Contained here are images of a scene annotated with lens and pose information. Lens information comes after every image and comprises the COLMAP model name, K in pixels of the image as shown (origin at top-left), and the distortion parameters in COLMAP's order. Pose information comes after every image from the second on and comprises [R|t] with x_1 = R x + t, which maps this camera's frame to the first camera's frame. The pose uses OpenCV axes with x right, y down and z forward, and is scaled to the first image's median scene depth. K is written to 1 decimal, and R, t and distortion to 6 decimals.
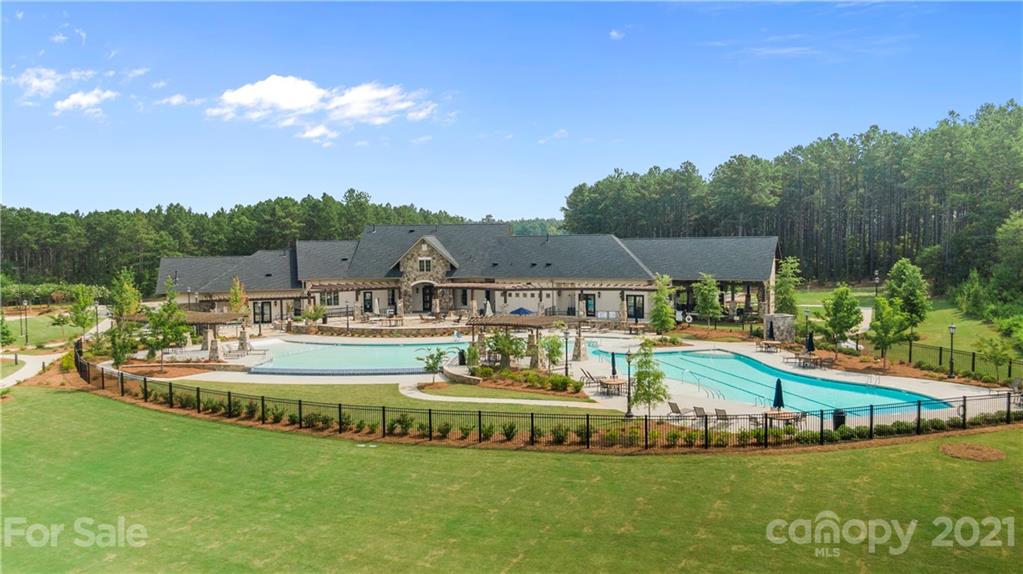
lens RADIAL K [[740.4, 0, 505.9], [0, 740.4, 287.9], [0, 0, 1]] dist [0.002931, -0.004794]
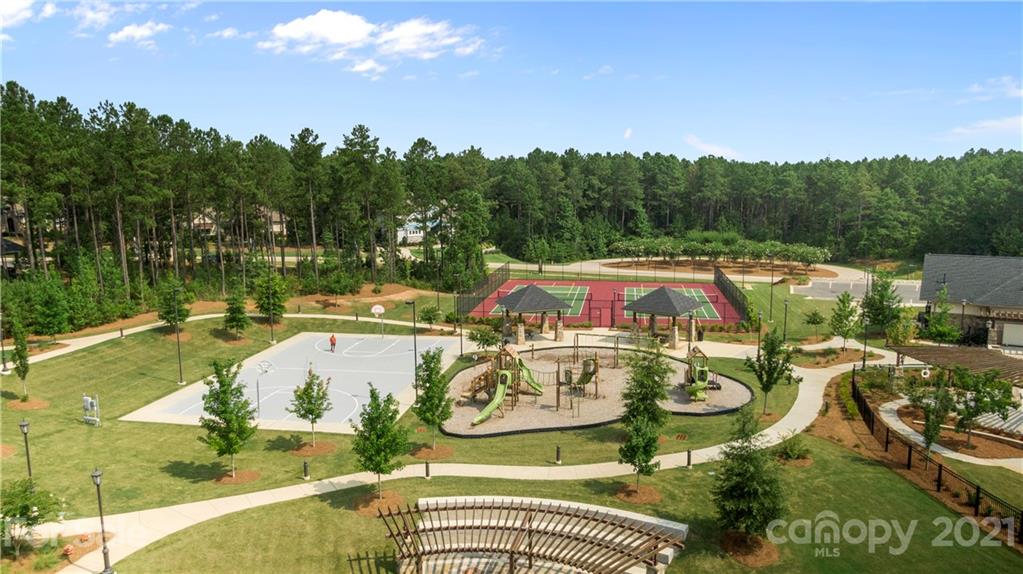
lens RADIAL K [[744.8, 0, 507.4], [0, 744.8, 289.1], [0, 0, 1]] dist [-0.003430, -0.000772]
pose [[0.654042, 0.121784, -0.746591, -0.189411], [-0.047417, 0.991615, 0.120214, -0.116835], [0.754971, -0.043224, 0.654332, 0.089273]]
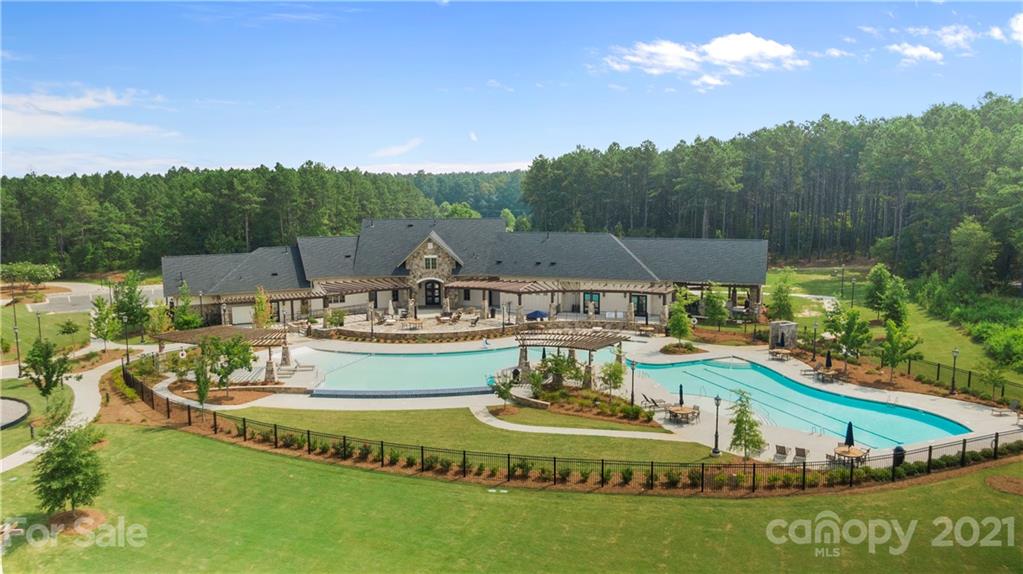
lens RADIAL K [[744.8, 0, 507.4], [0, 744.8, 289.1], [0, 0, 1]] dist [-0.003430, -0.000772]
pose [[0.993182, -0.009425, 0.116190, -0.179785], [0.000810, 0.997260, 0.073969, -0.102610], [-0.116569, -0.073371, 0.990469, -0.050643]]
